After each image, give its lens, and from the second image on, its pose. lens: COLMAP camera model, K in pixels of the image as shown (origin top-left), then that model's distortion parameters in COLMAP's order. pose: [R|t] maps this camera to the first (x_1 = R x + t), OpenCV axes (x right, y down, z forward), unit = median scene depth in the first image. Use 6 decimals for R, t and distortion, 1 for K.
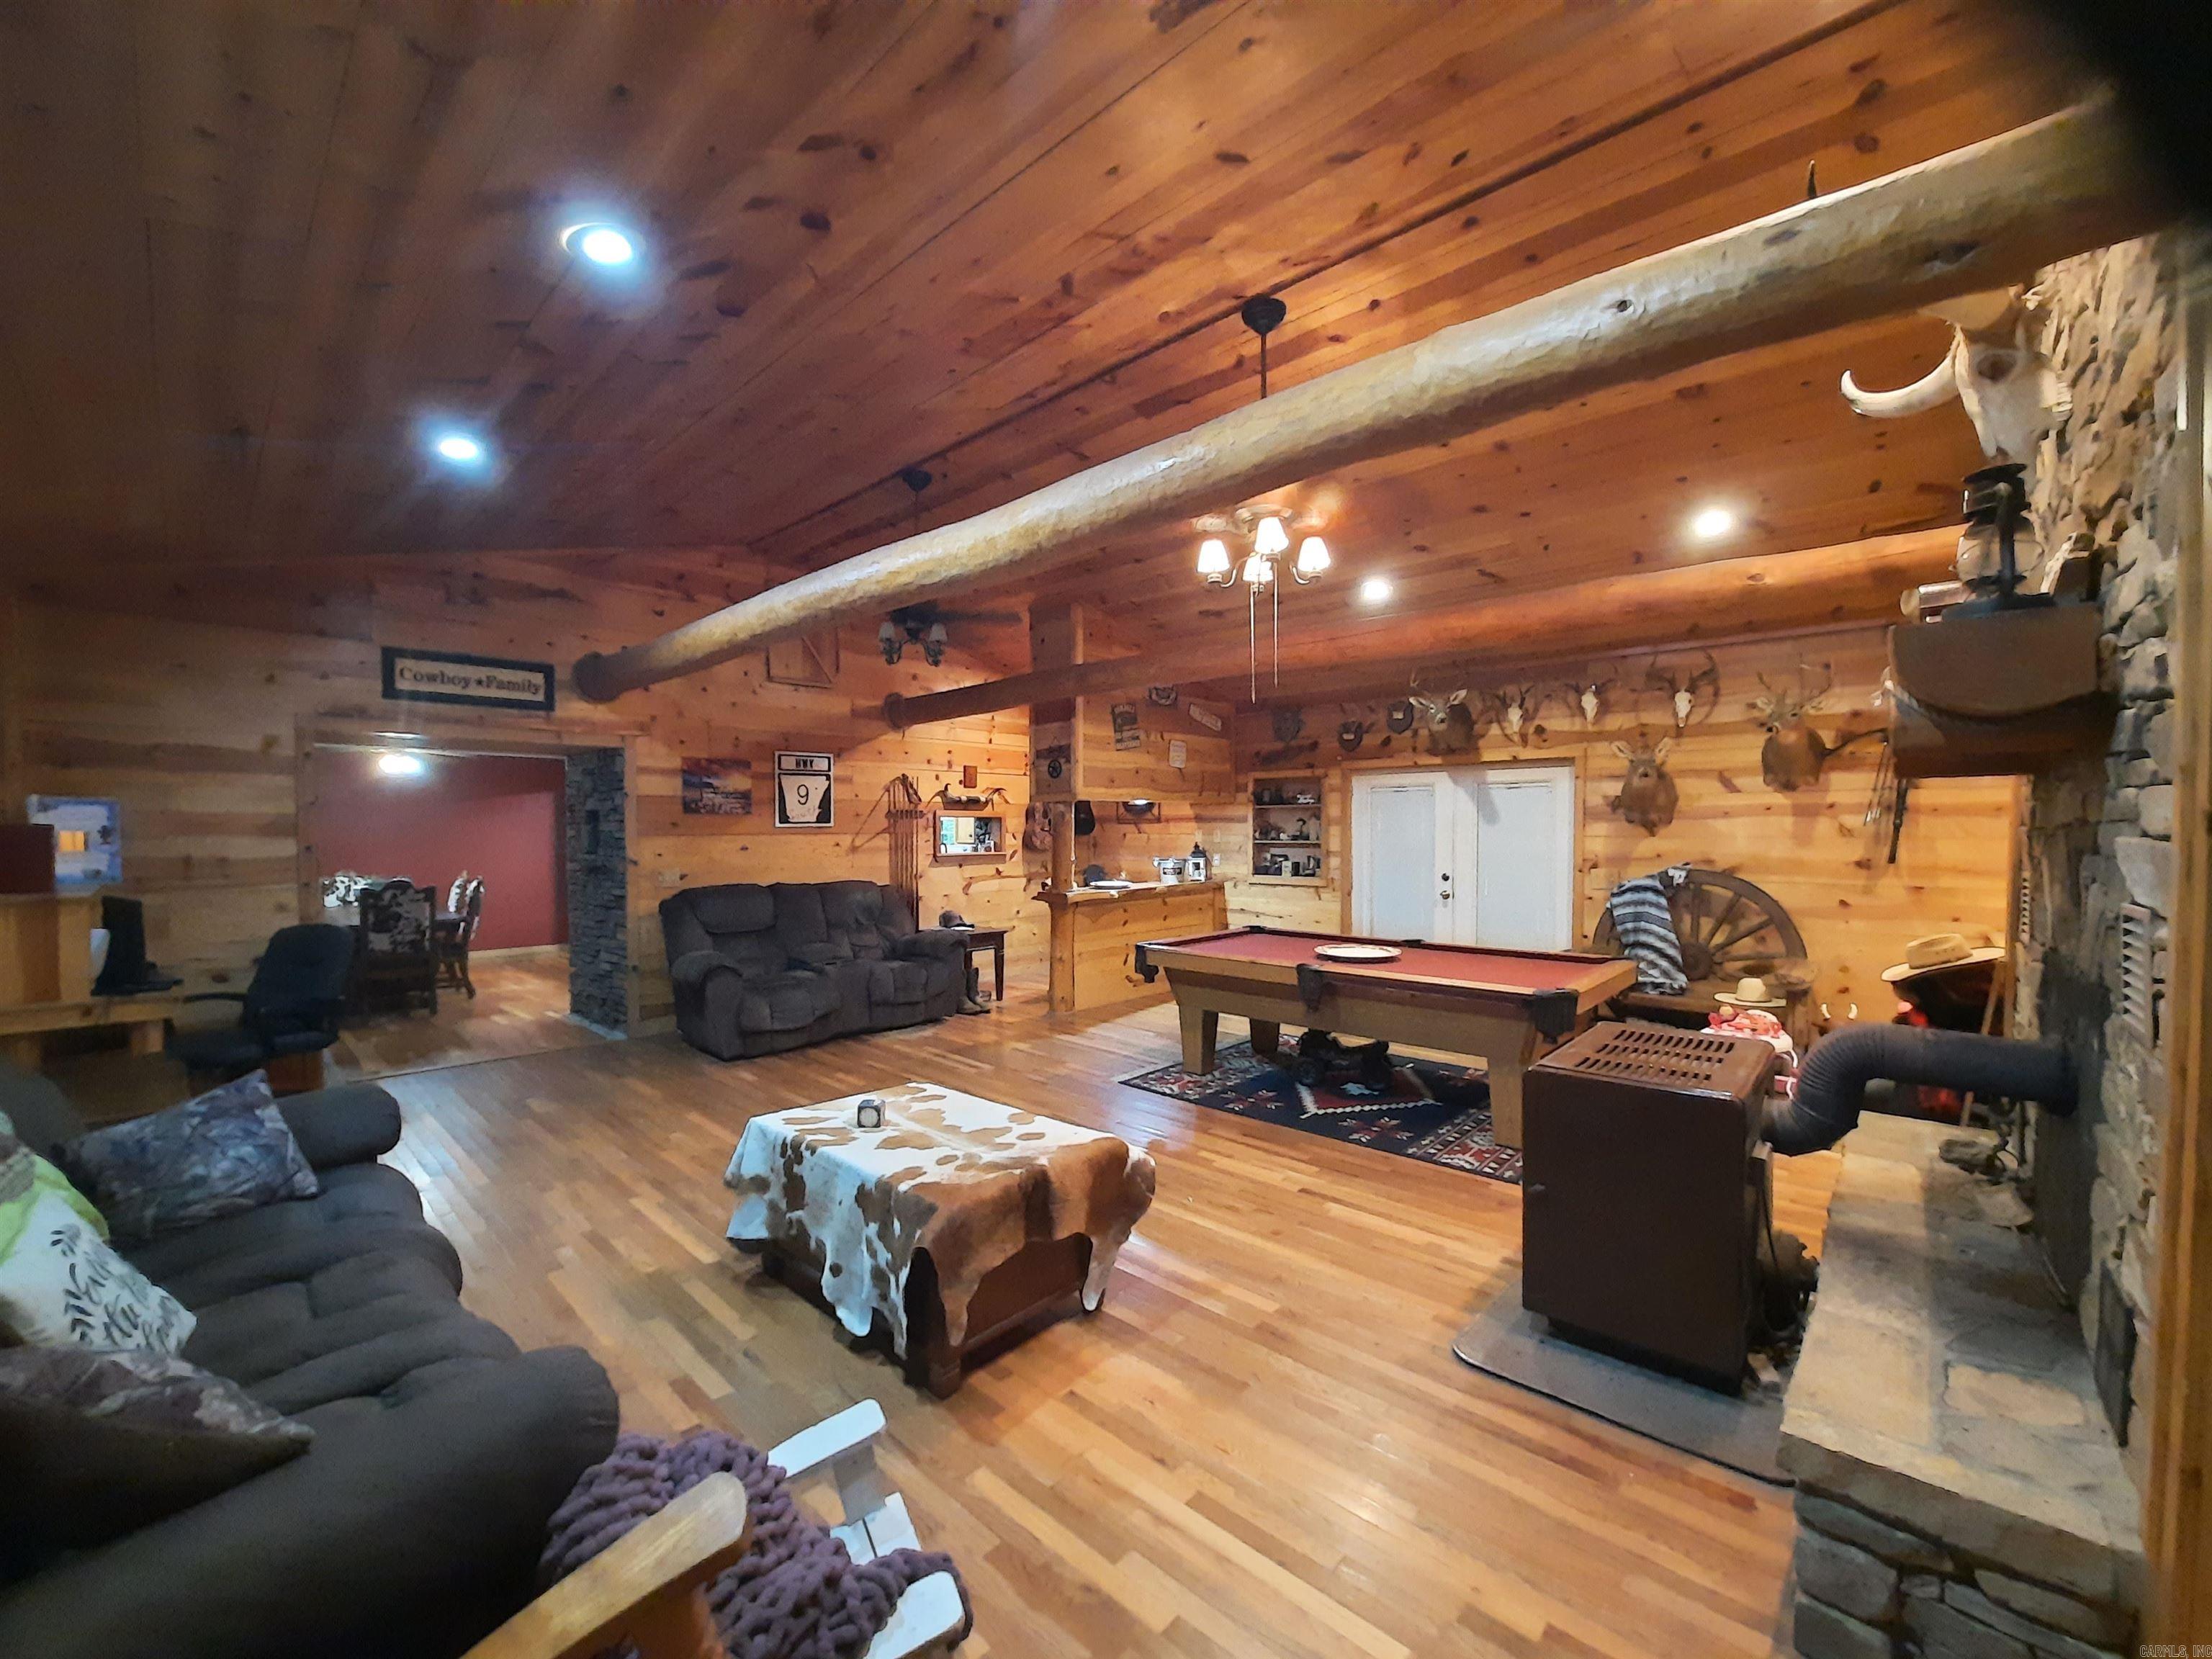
lens RADIAL K [[887.8, 0, 1107.3], [0, 887.8, 836.6], [0, 0, 1]] dist [-0.024782, 0.002281]
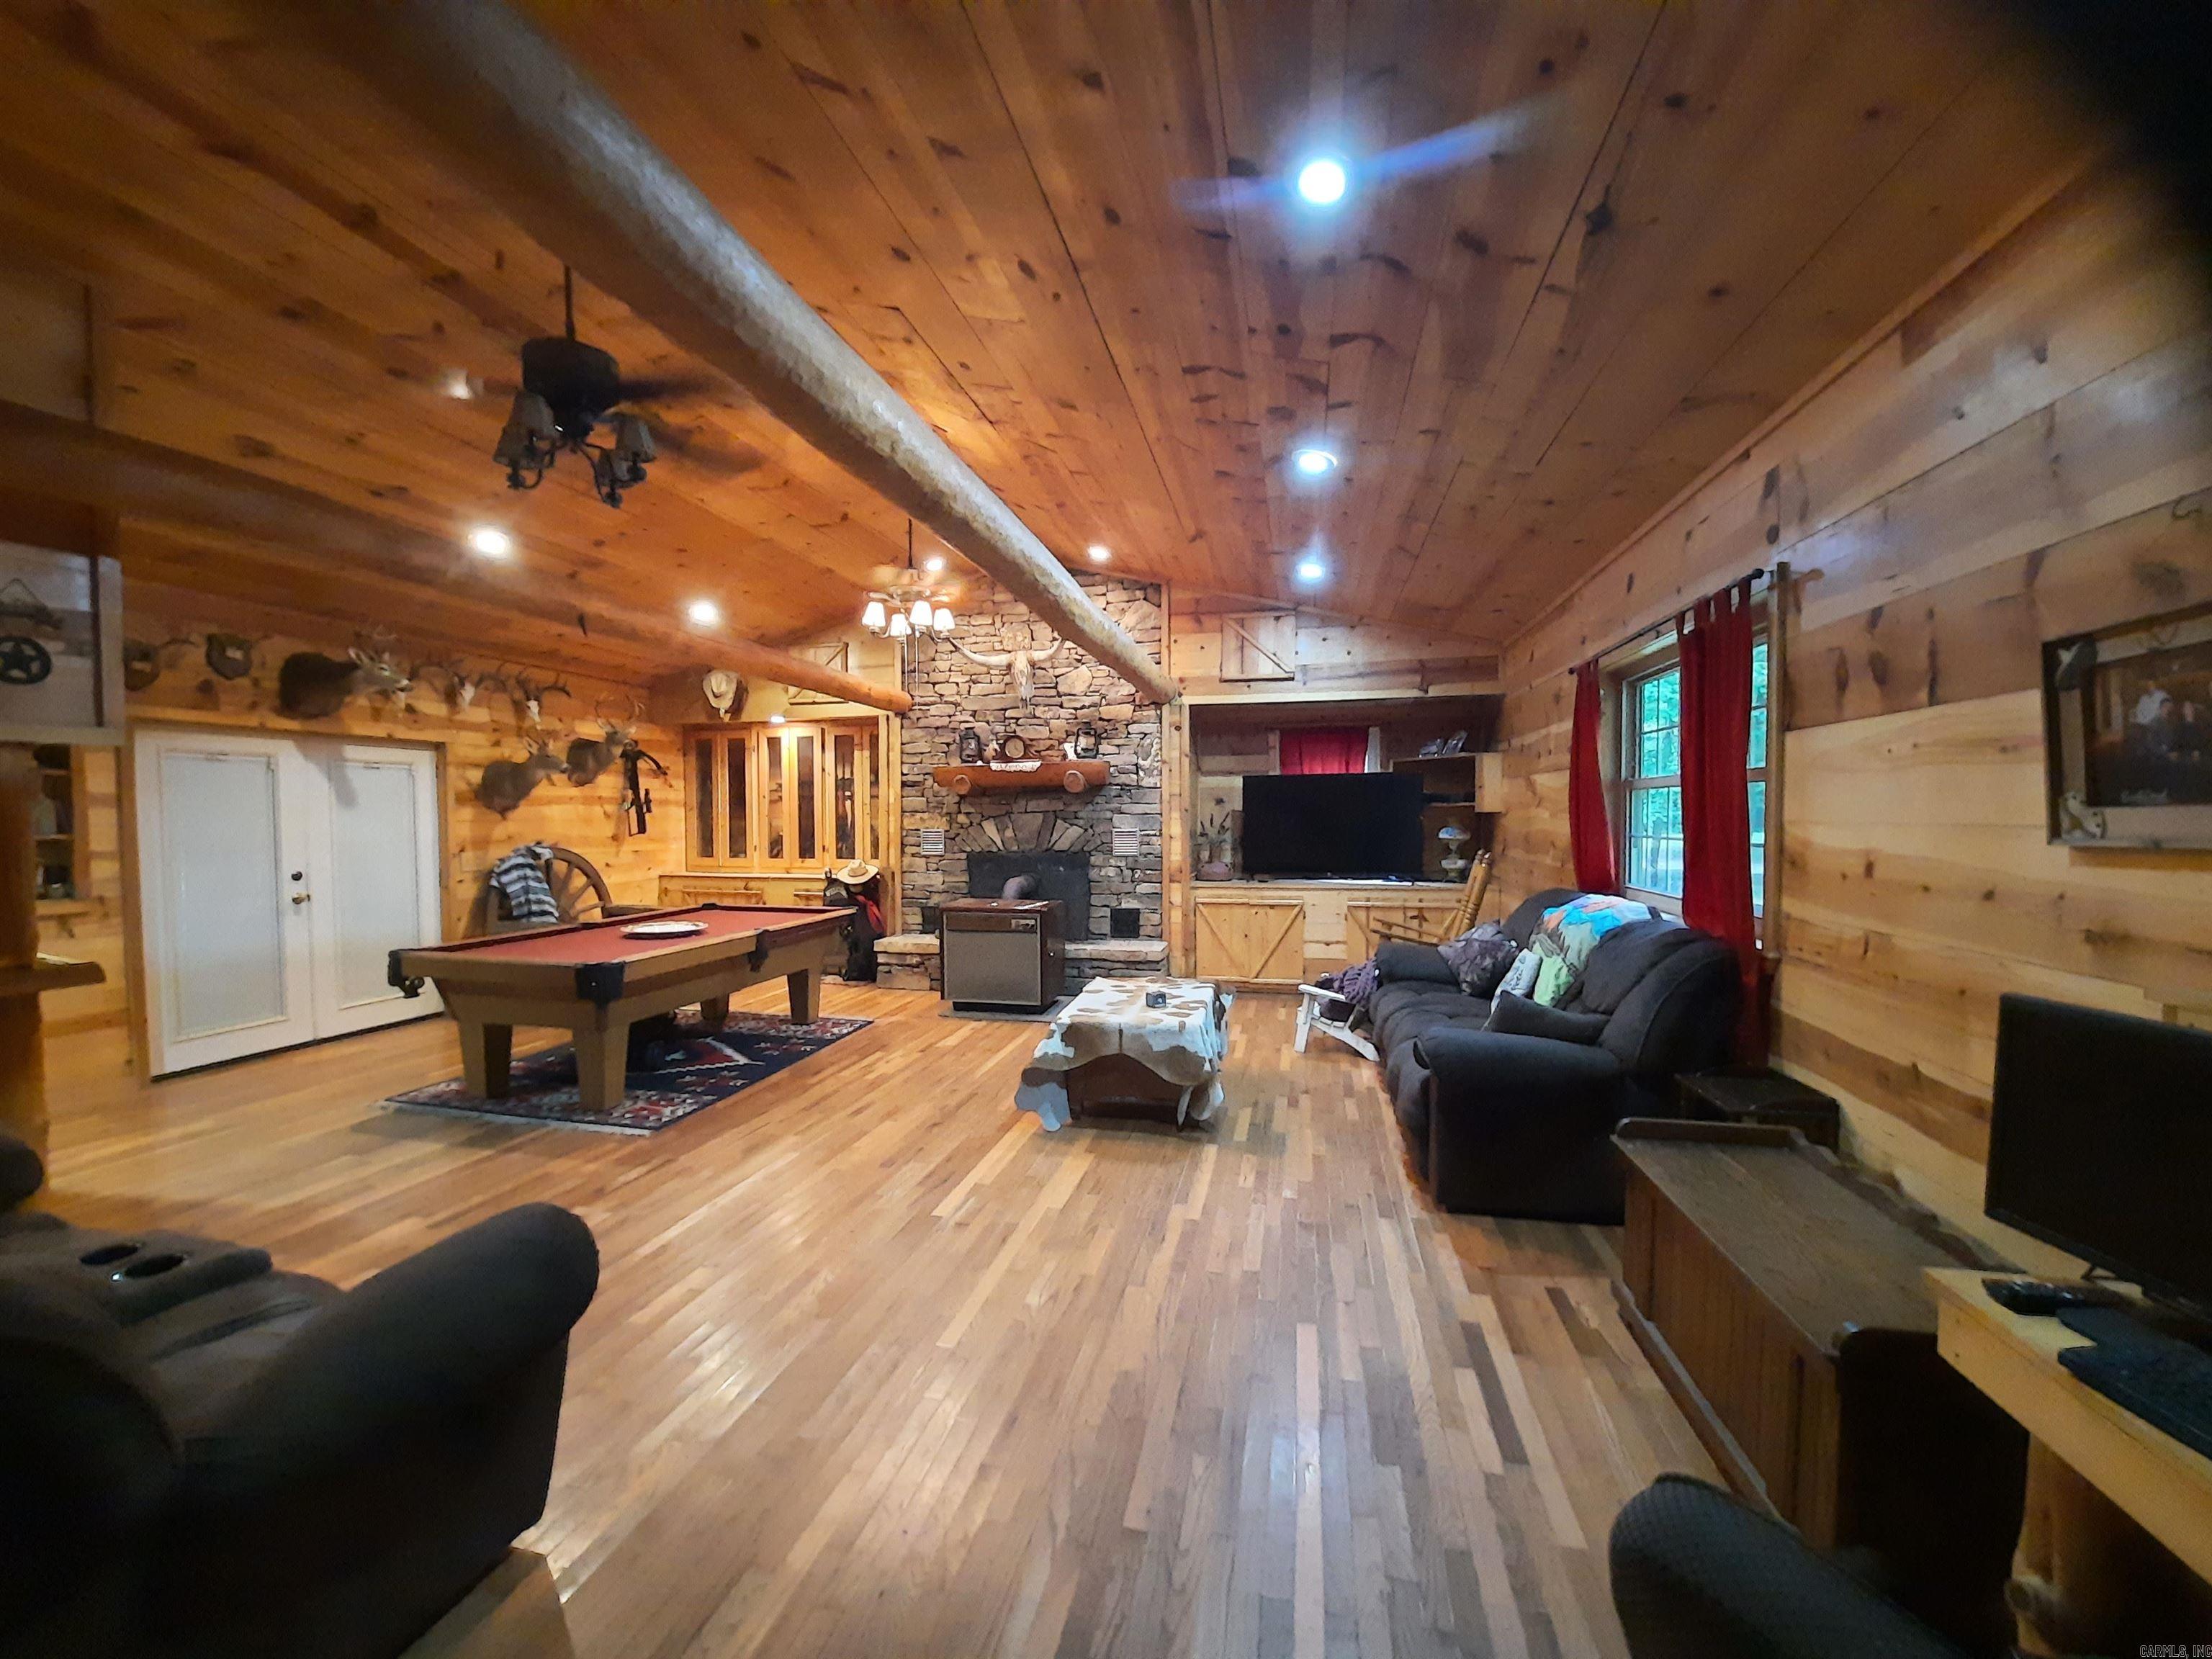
lens RADIAL K [[887.8, 0, 1106.1], [0, 887.8, 833.1], [0, 0, 1]] dist [-0.024782, 0.002281]
pose [[-0.513167, -0.017603, 0.858109, -0.777478], [0.010356, 0.999590, 0.026698, -0.006397], [-0.858227, 0.022587, -0.512774, 0.942790]]
